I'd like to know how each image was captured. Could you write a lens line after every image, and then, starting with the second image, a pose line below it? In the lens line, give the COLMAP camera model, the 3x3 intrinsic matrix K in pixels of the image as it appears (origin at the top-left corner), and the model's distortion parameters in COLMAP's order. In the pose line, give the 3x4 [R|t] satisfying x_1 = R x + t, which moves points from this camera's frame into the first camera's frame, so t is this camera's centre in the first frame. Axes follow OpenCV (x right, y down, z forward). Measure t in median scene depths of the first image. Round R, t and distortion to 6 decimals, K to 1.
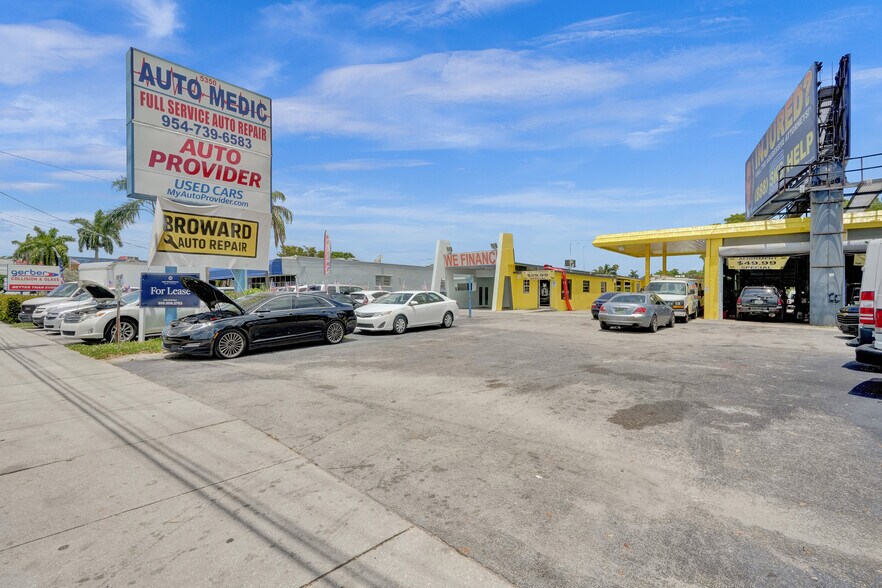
lens RADIAL K [[420.1, 0, 441.0], [0, 420.1, 294.0], [0, 0, 1]] dist [-0.001067, 0.000745]
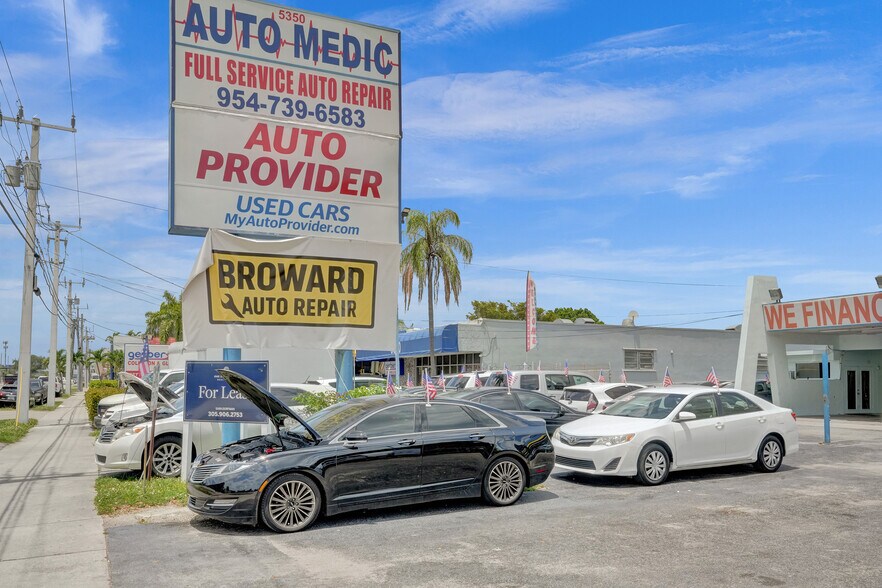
lens RADIAL K [[714.7, 0, 436.2], [0, 714.7, 358.1], [0, 0, 1]] dist [0.000607, 0.006730]
pose [[0.909701, -0.013565, -0.415043, 0.012326], [0.001676, 0.999578, -0.028995, -0.022343], [0.415261, 0.025681, 0.909340, 0.215451]]
